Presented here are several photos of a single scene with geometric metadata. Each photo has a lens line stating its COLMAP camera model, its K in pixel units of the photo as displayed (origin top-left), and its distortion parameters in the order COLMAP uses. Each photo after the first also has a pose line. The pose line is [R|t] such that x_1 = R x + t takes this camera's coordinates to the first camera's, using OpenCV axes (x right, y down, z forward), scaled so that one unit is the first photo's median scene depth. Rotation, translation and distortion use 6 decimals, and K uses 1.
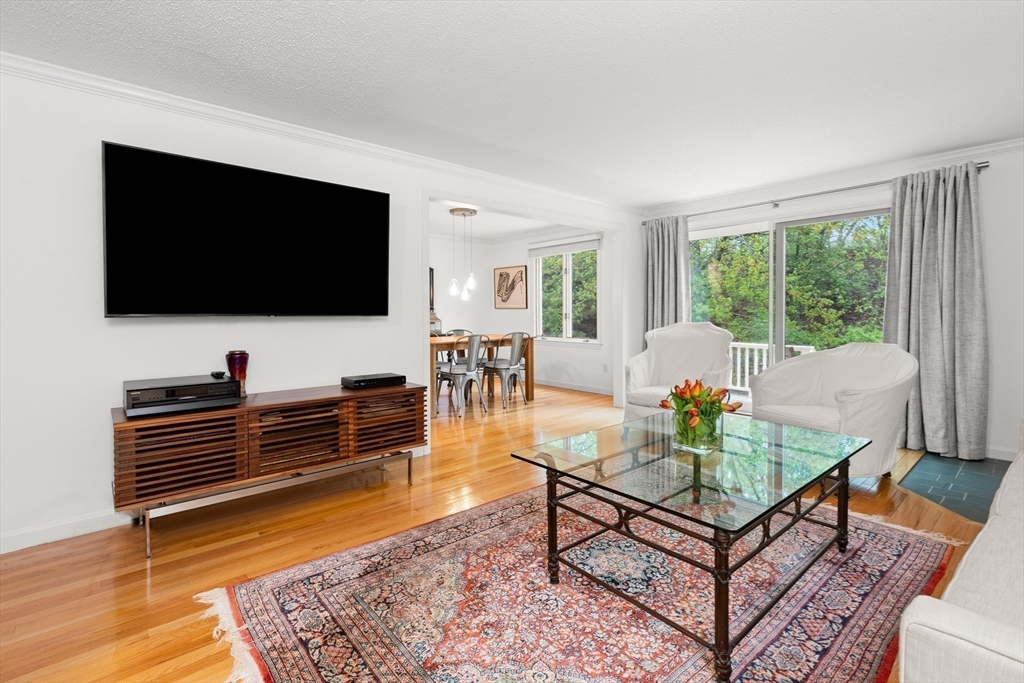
lens RADIAL K [[468.2, 0, 527.0], [0, 468.2, 315.5], [0, 0, 1]] dist [0.012462, 0.000972]
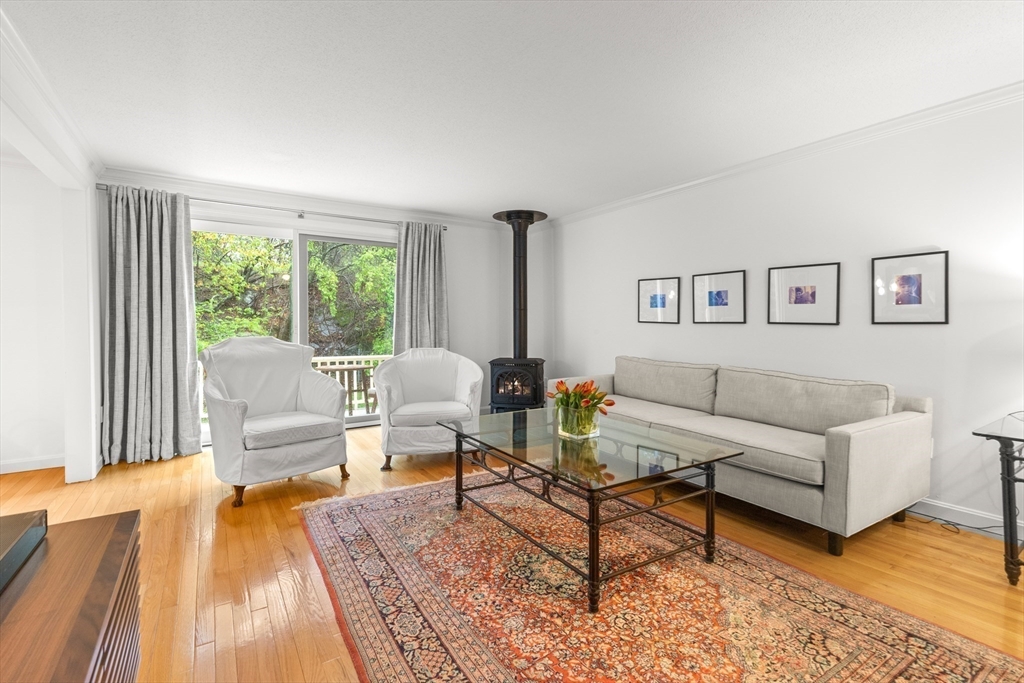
lens RADIAL K [[468.2, 0, 510.2], [0, 468.2, 324.6], [0, 0, 1]] dist [0.012462, 0.000972]
pose [[0.160259, 0.000458, 0.987075, -0.489057], [0.007495, 0.999970, -0.001681, -0.002567], [-0.987046, 0.007668, 0.160251, 0.549202]]
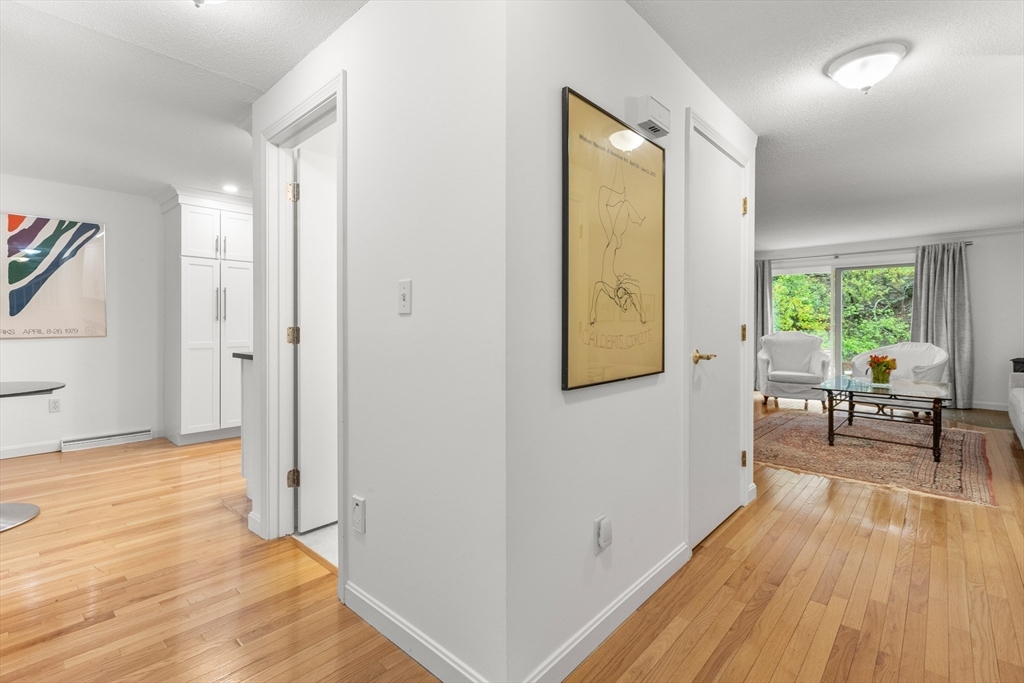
lens RADIAL K [[468.2, 0, 524.5], [0, 468.2, 322.1], [0, 0, 1]] dist [0.012462, 0.000972]
pose [[0.994194, 0.004820, 0.107498, -0.882757], [-0.003724, 0.999939, -0.010401, 0.004556], [-0.107542, 0.009941, 0.994151, -0.582644]]
